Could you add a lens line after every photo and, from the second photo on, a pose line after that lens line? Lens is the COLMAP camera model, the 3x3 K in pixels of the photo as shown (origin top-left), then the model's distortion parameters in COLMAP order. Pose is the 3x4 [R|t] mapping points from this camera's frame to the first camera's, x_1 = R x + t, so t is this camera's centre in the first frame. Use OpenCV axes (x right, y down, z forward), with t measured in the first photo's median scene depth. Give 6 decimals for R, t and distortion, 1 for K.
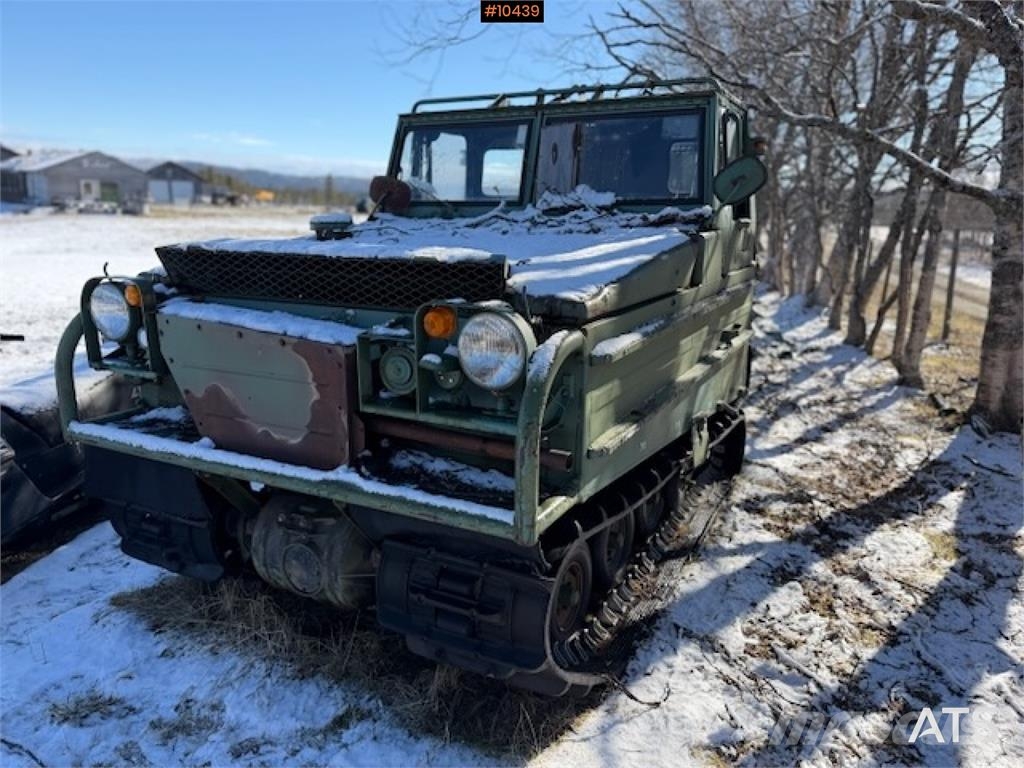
lens RADIAL K [[714.2, 0, 517.0], [0, 714.2, 383.9], [0, 0, 1]] dist [0.052505, -0.070958]
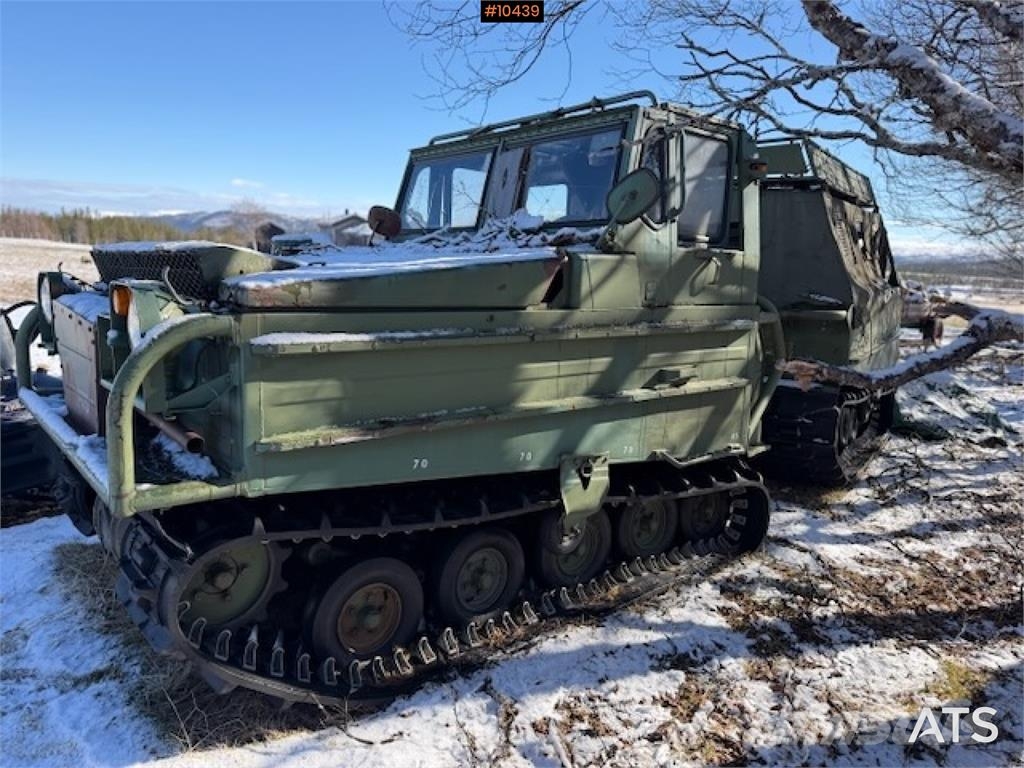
lens RADIAL K [[711.9, 0, 509.5], [0, 711.9, 390.0], [0, 0, 1]] dist [0.032964, -0.038752]
pose [[0.923099, 0.086226, -0.374771, 0.491735], [-0.114675, 0.991921, -0.054240, 0.021858], [0.367067, 0.093046, 0.925529, 0.136986]]
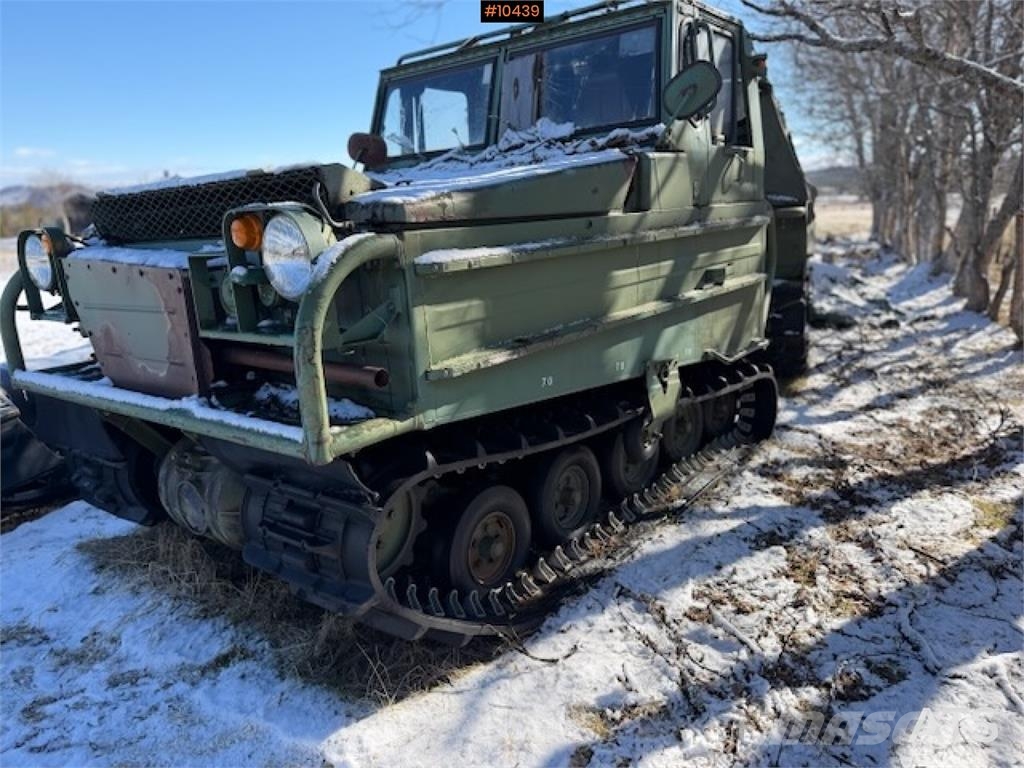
lens RADIAL K [[711.7, 0, 516.8], [0, 711.7, 388.6], [0, 0, 1]] dist [0.062489, -0.093853]
pose [[0.981924, -0.019114, -0.188310, 0.242828], [0.020928, 0.999752, 0.007647, 0.069716], [0.188117, -0.011450, 0.982080, 0.081646]]
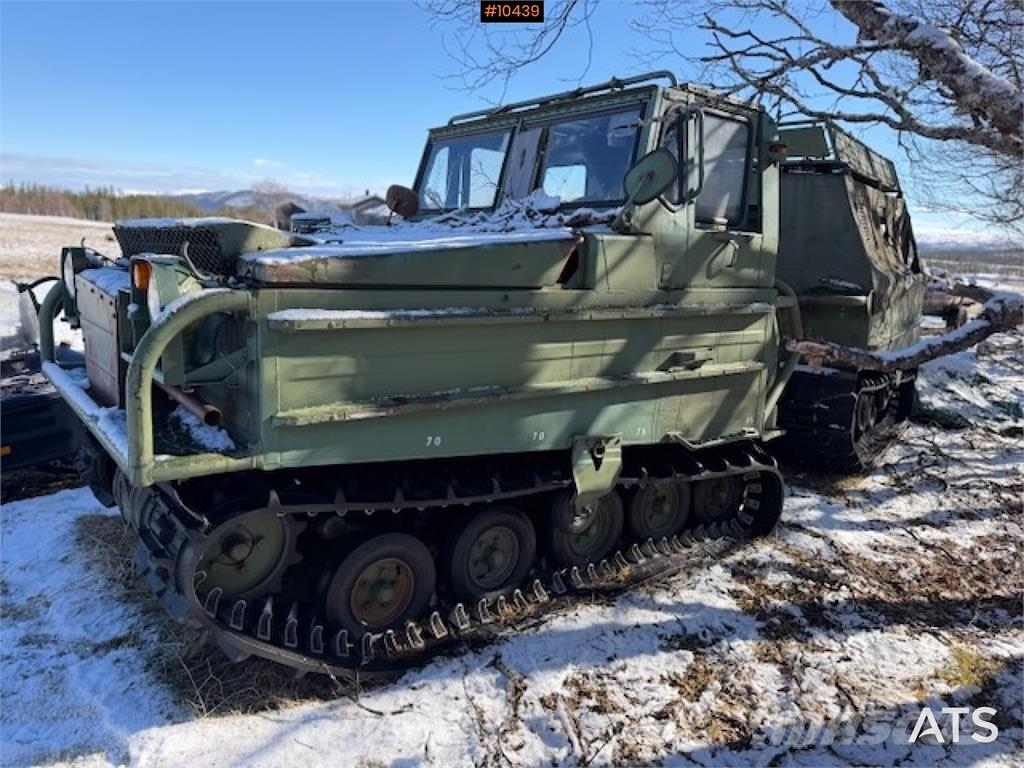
lens RADIAL K [[711.6, 0, 512.0], [0, 711.6, 384.0], [0, 0, 1]] dist [0.033386, -0.039339]
pose [[0.913637, 0.105937, -0.392485, 0.497604], [-0.130509, 0.990779, -0.036378, 0.025434], [0.385012, 0.084459, 0.919039, 0.134917]]
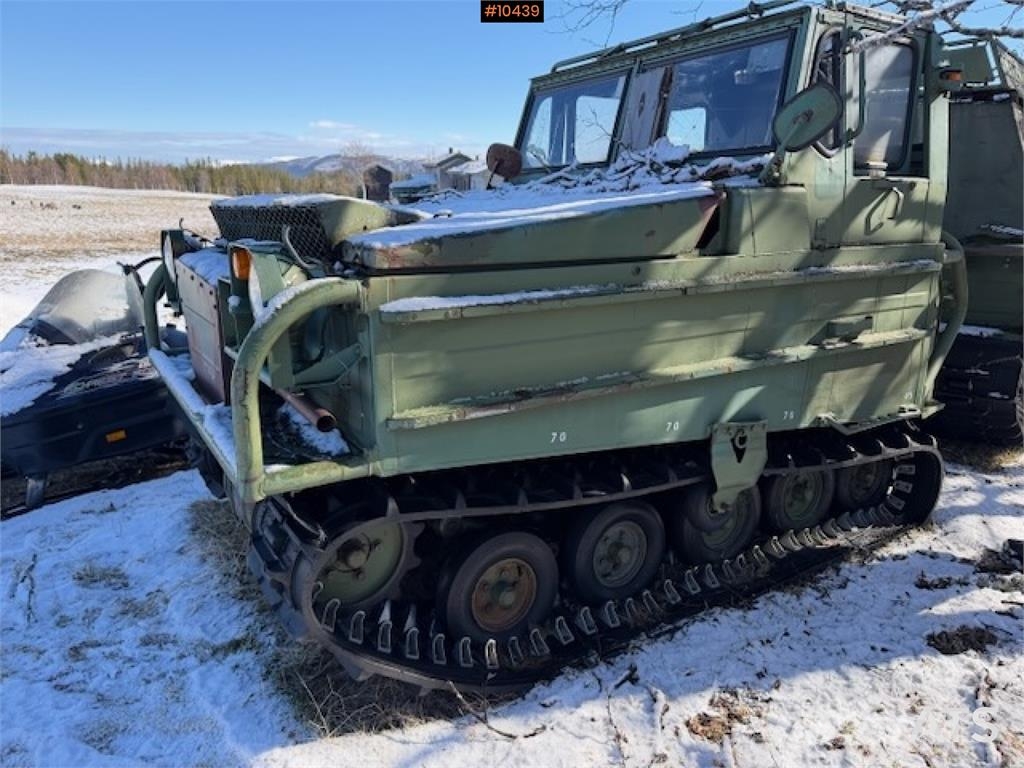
lens RADIAL K [[711.7, 0, 516.8], [0, 711.7, 388.6], [0, 0, 1]] dist [0.062489, -0.093853]
pose [[0.864146, 0.117337, -0.489371, 0.422340], [-0.110178, 0.992958, 0.043527, -0.000825], [0.491033, 0.016304, 0.870989, 0.193050]]
